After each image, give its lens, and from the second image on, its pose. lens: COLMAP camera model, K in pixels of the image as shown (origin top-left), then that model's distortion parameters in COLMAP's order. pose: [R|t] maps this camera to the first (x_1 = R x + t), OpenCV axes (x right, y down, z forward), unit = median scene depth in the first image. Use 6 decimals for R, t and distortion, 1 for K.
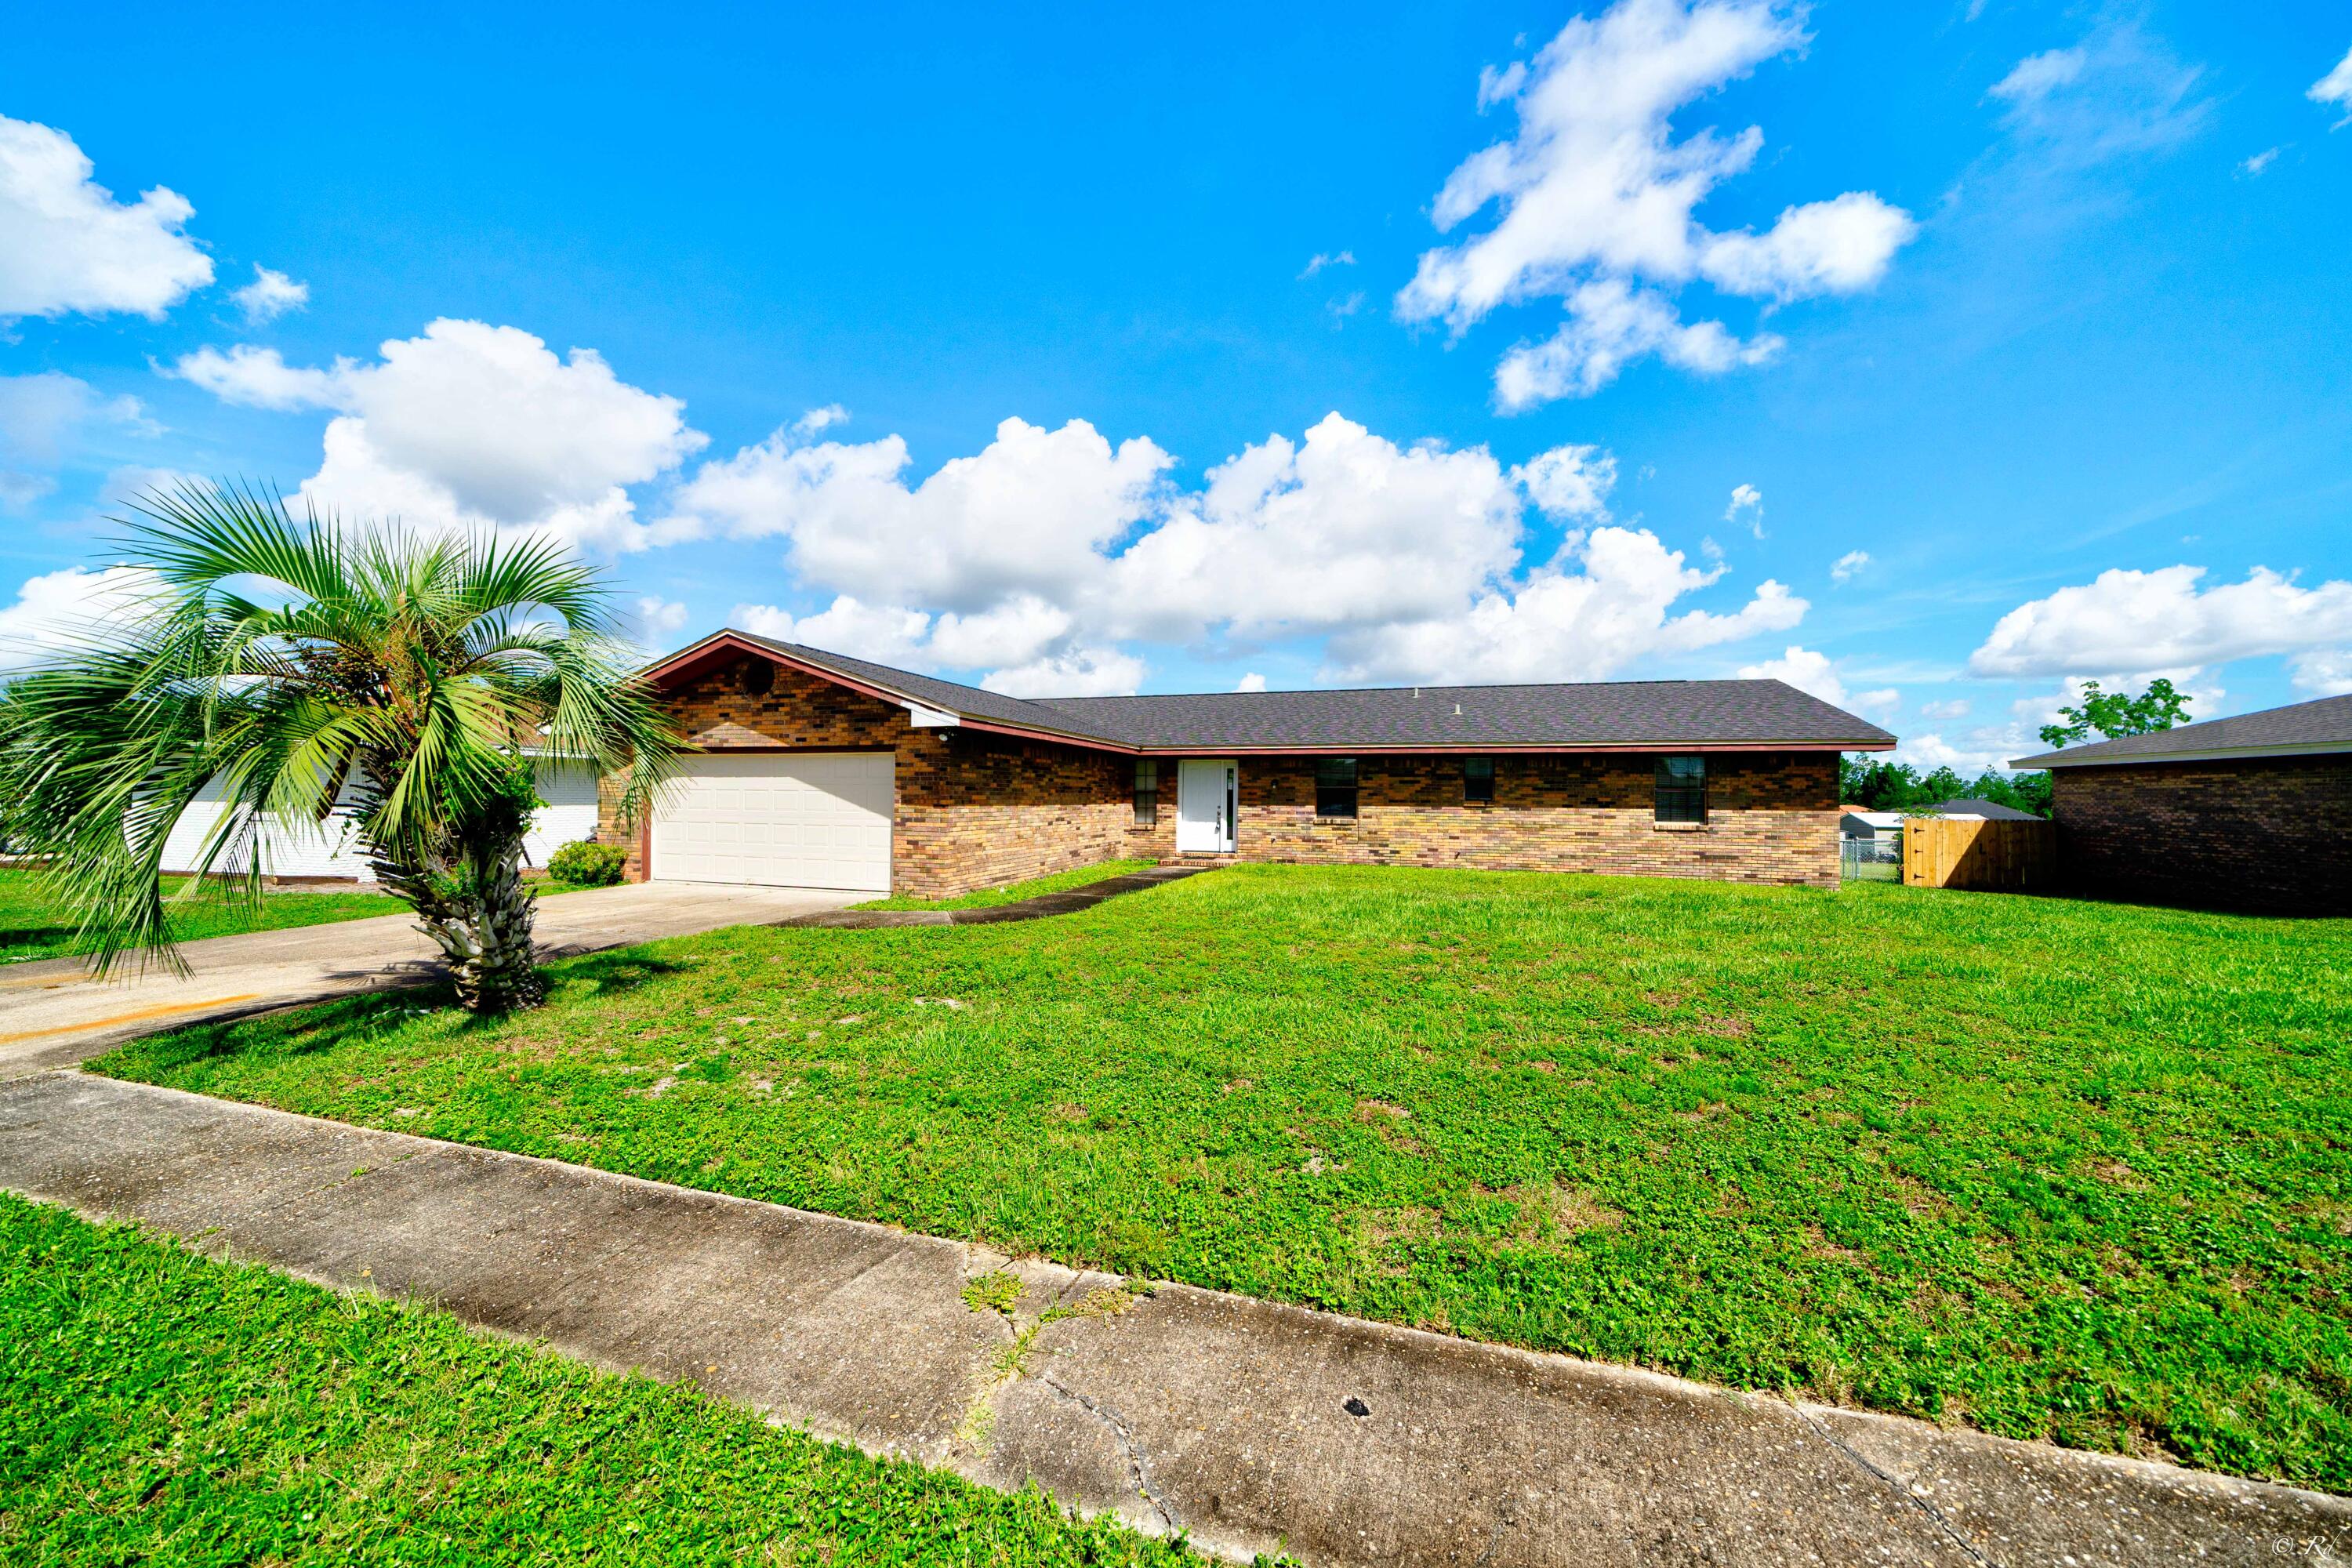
lens RADIAL K [[808.4, 0, 1186.8], [0, 808.4, 782.3], [0, 0, 1]] dist [-0.000504, 0.000017]
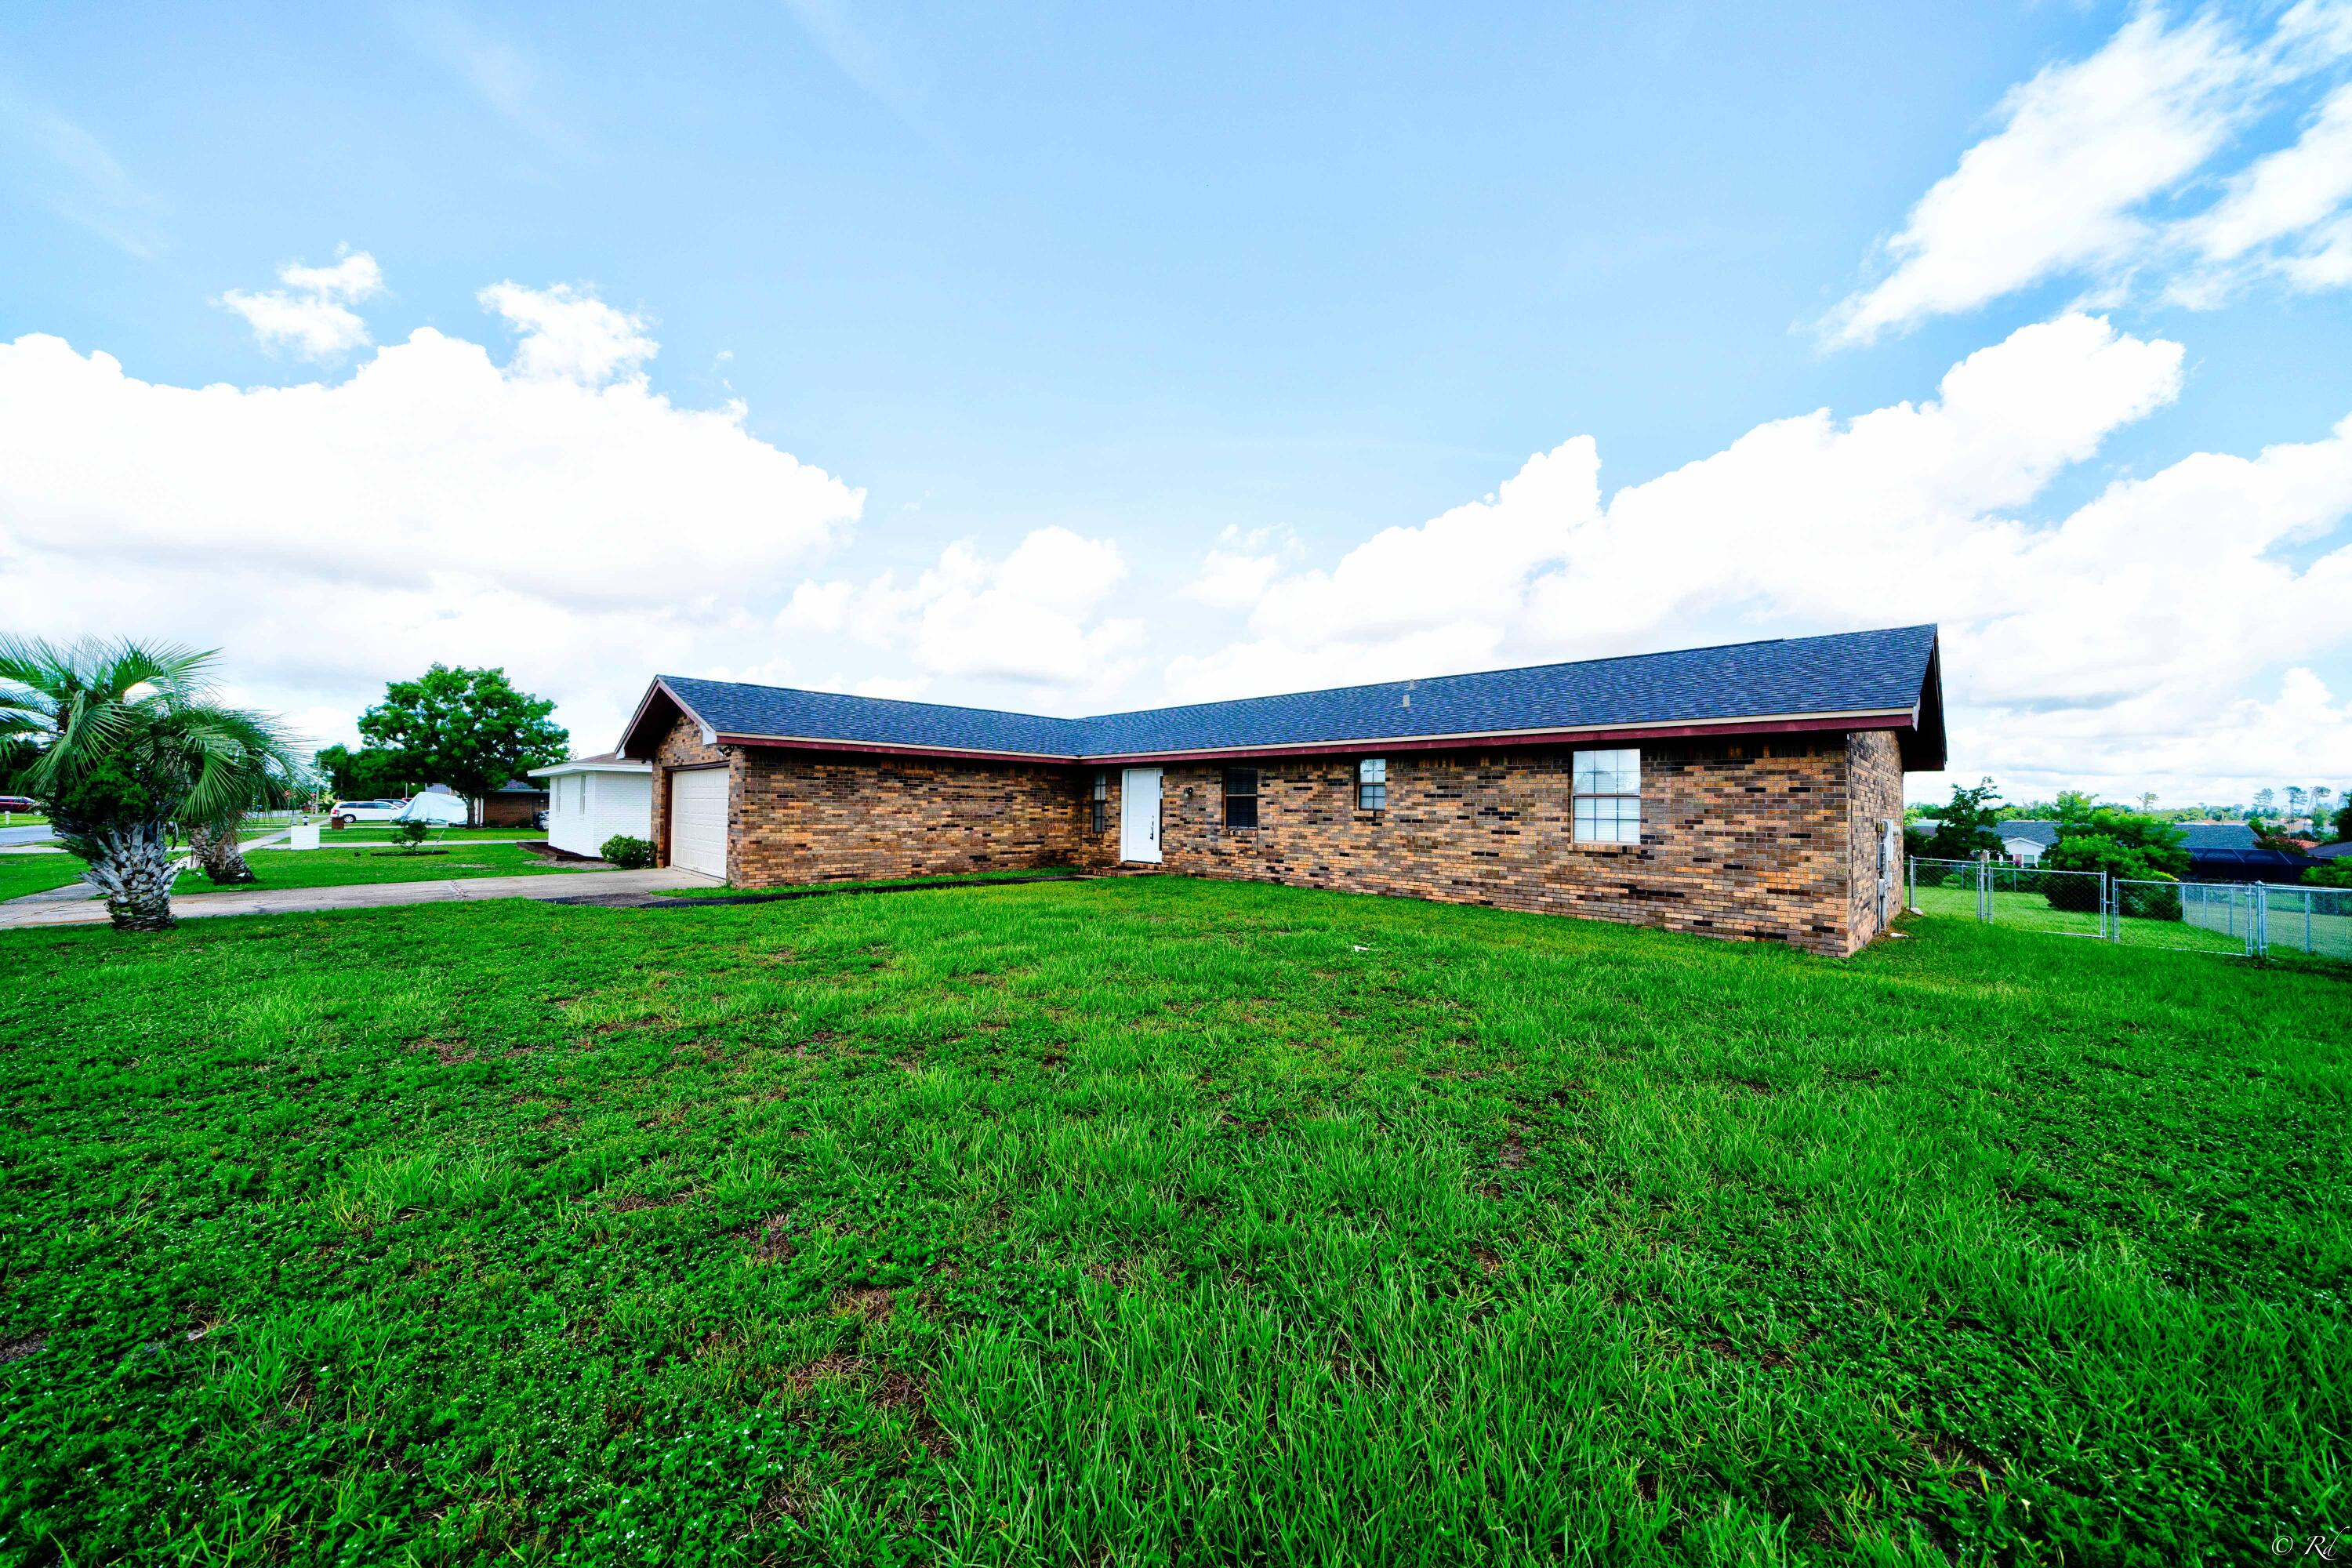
lens RADIAL K [[808.4, 0, 1182.8], [0, 808.4, 793.2], [0, 0, 1]] dist [-0.000504, 0.000017]
pose [[0.878711, -0.005847, -0.477317, 0.604247], [0.005153, 0.999983, -0.002763, 0.006826], [0.477325, -0.000031, 0.878727, 0.192400]]
